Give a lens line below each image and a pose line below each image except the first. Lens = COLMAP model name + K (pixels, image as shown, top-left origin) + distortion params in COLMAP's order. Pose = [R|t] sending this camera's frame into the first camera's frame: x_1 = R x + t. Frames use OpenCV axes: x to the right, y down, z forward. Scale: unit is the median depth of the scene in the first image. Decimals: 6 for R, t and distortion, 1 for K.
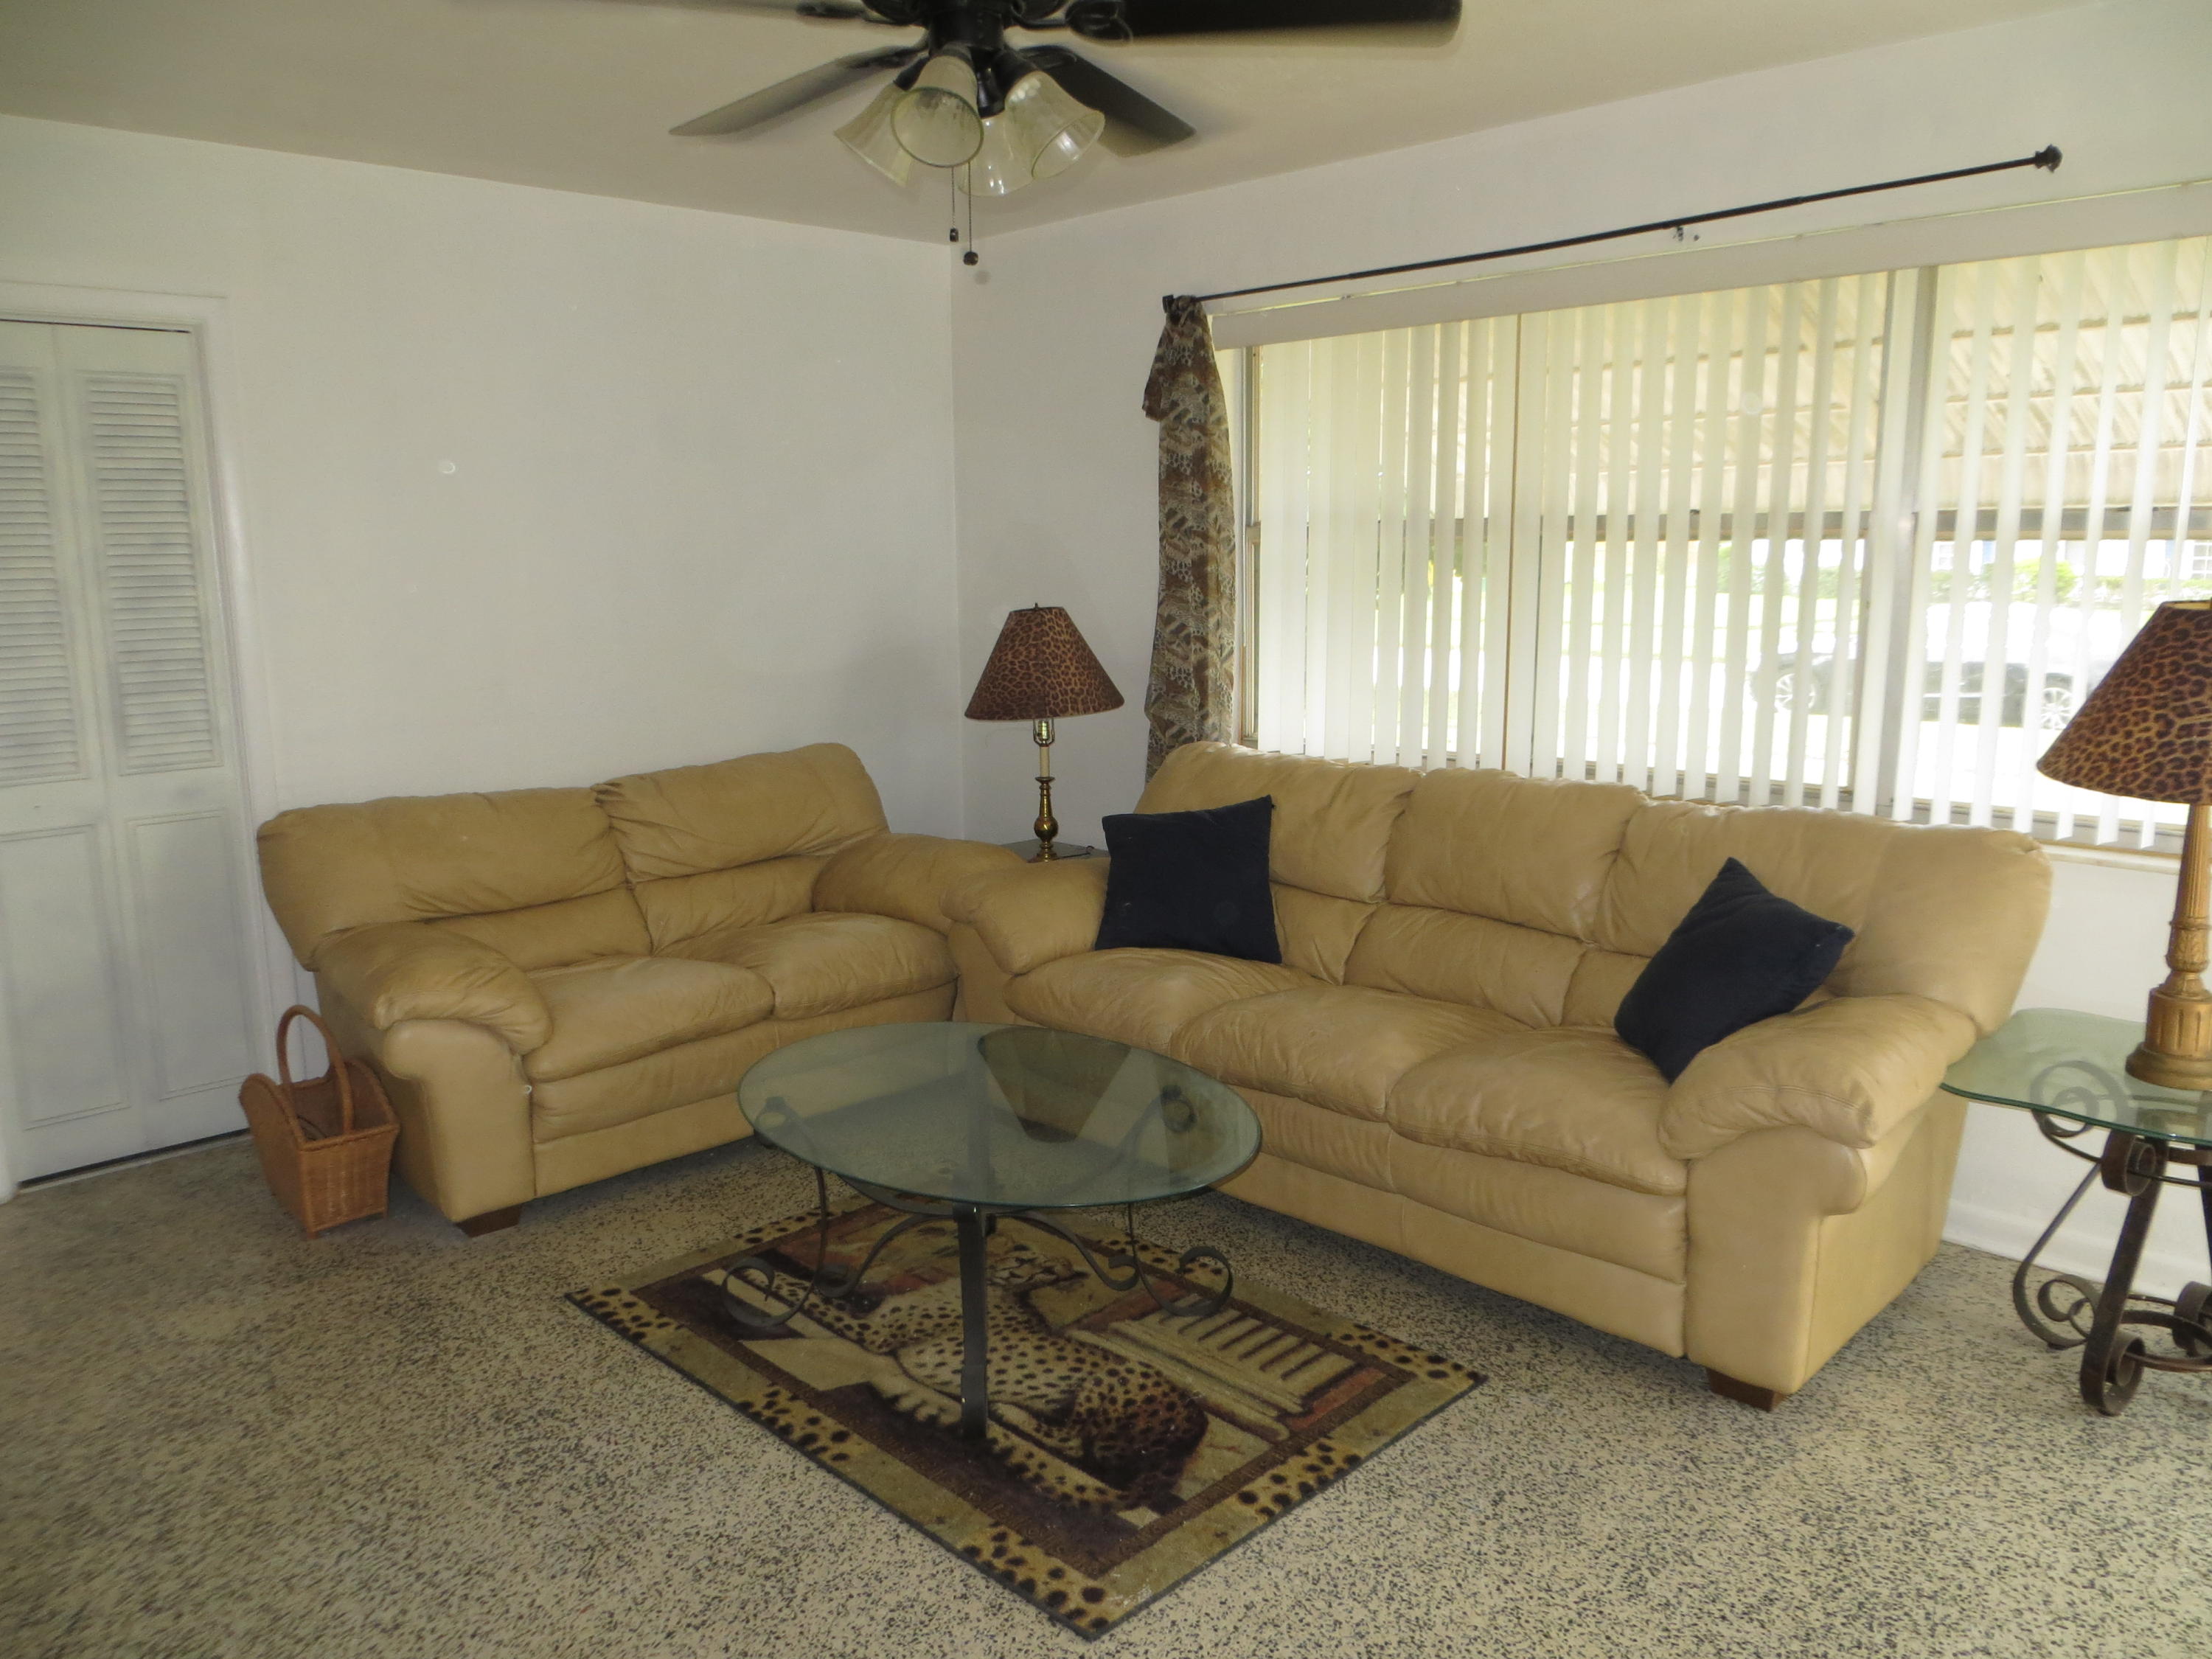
lens RADIAL K [[1656.7, 0, 1104.1], [0, 1656.7, 832.9], [0, 0, 1]] dist [-0.026489, 0.040220]
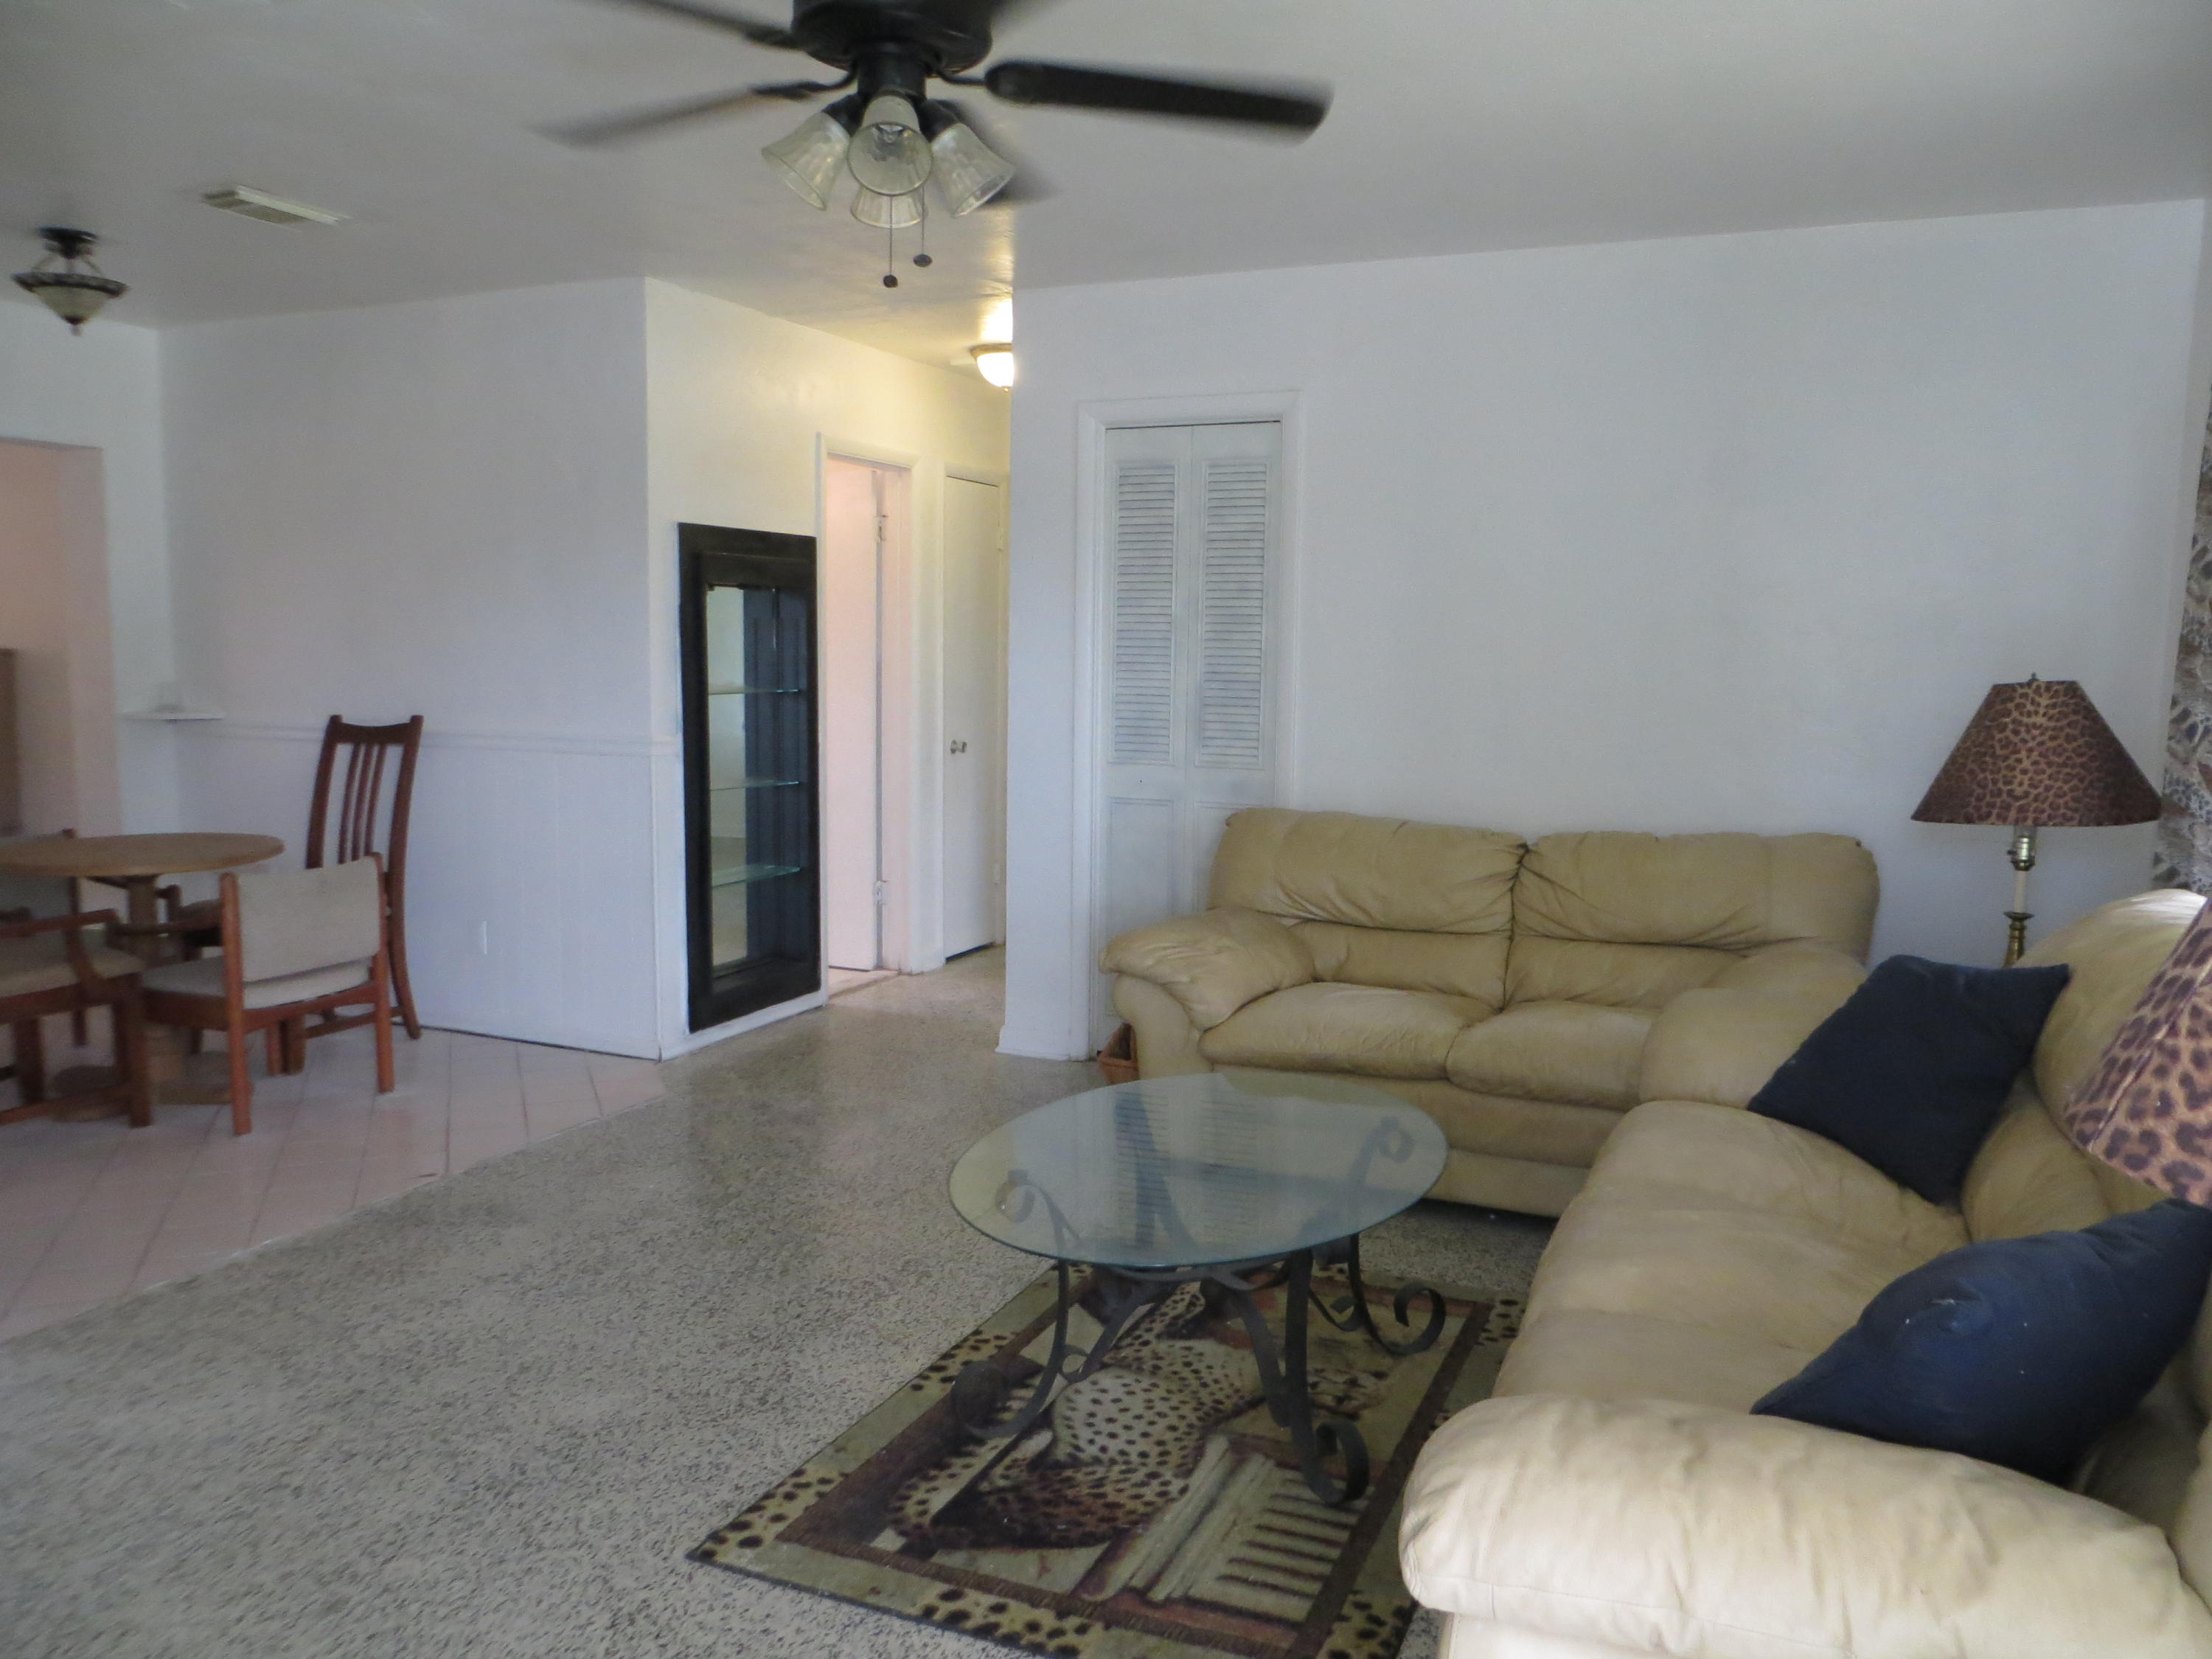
lens RADIAL K [[1656.7, 0, 1109.6], [0, 1656.7, 833.7], [0, 0, 1]] dist [-0.026489, 0.040220]
pose [[0.386176, 0.123259, -0.914153, 0.774455], [-0.183655, 0.981465, 0.054751, -0.057236], [0.903957, 0.146745, 0.401656, 0.577373]]
